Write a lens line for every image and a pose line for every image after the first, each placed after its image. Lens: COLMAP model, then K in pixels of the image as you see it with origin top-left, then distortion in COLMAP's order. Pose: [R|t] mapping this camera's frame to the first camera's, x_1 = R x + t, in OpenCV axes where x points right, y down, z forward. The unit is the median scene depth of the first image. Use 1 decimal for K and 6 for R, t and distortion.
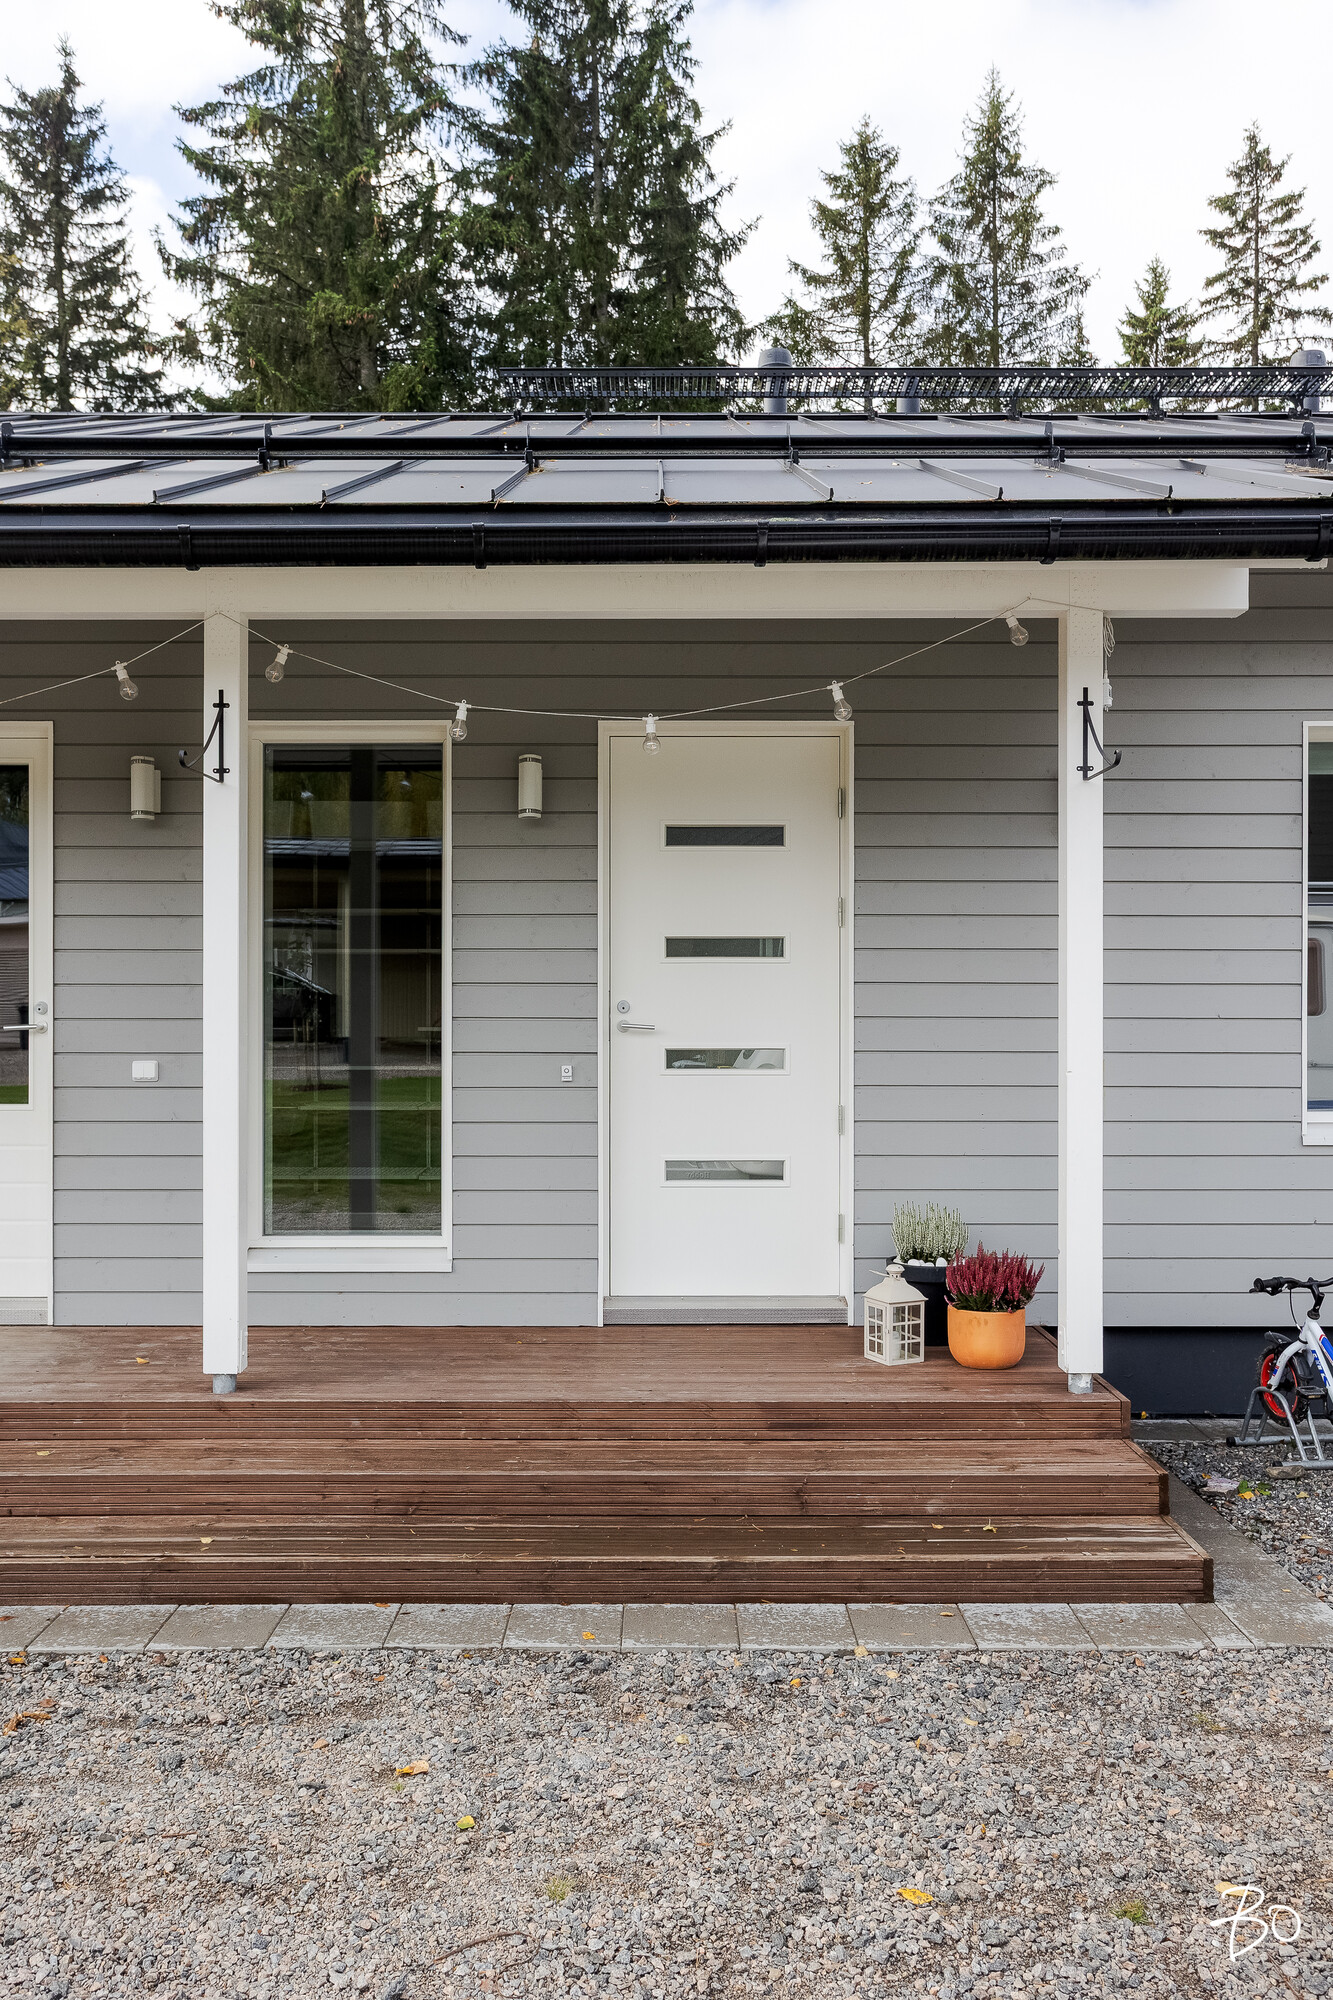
lens RADIAL K [[1670.7, 0, 666.5], [0, 1670.7, 997.7], [0, 0, 1]] dist [-0.007015, -0.001353]
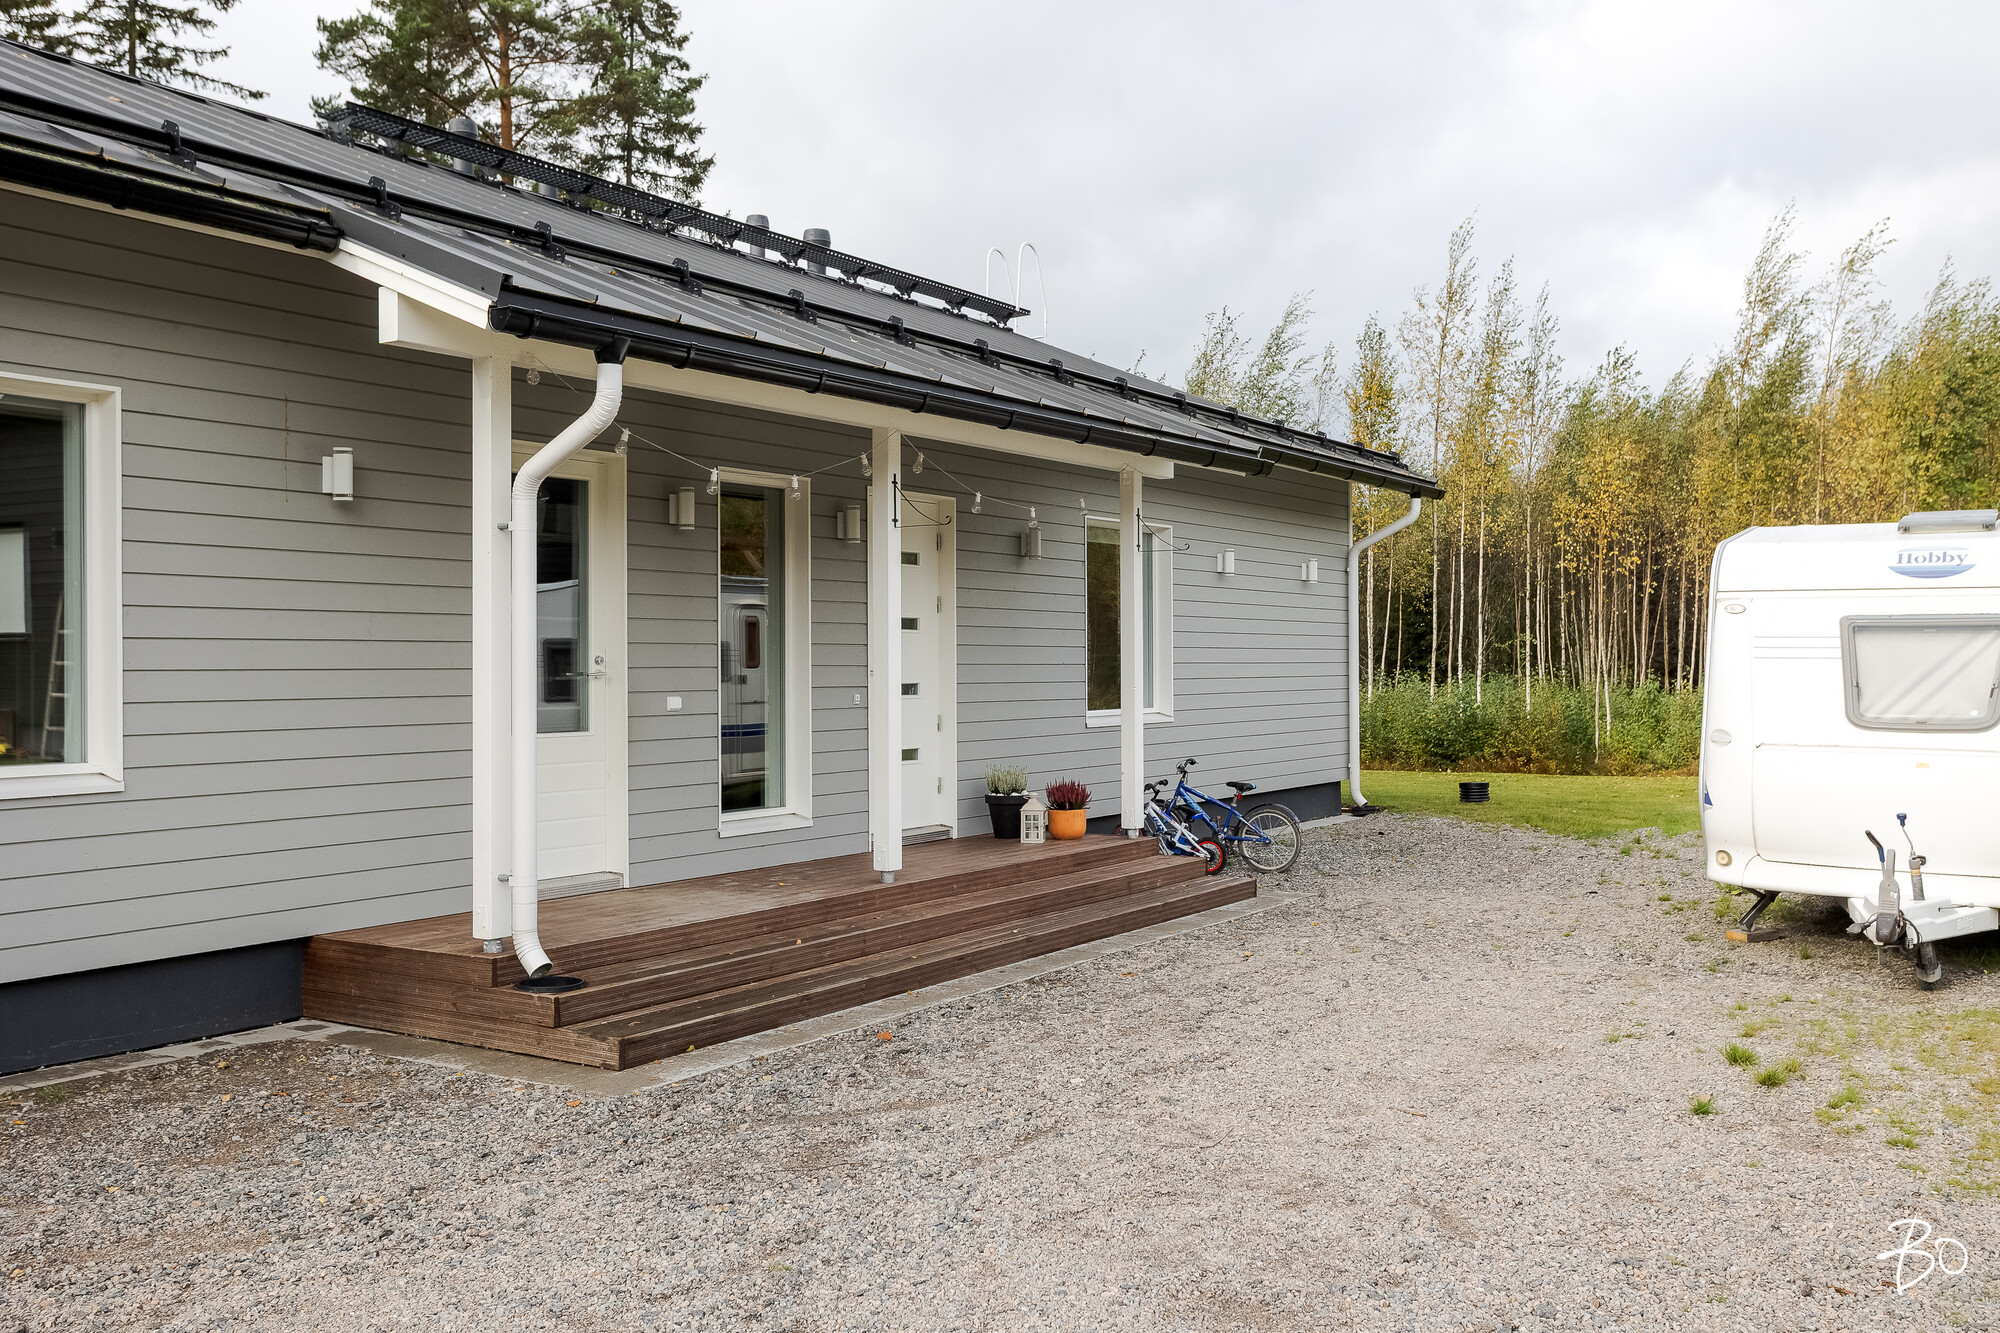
lens RADIAL K [[1727.1, 0, 1012.9], [0, 1727.1, 653.2], [0, 0, 1]] dist [0.002136, 0.017374]
pose [[0.539635, 0.001909, 0.841897, -1.435568], [0.007221, 0.999950, -0.006896, 0.012448], [-0.841868, 0.009801, 0.539595, -0.057486]]
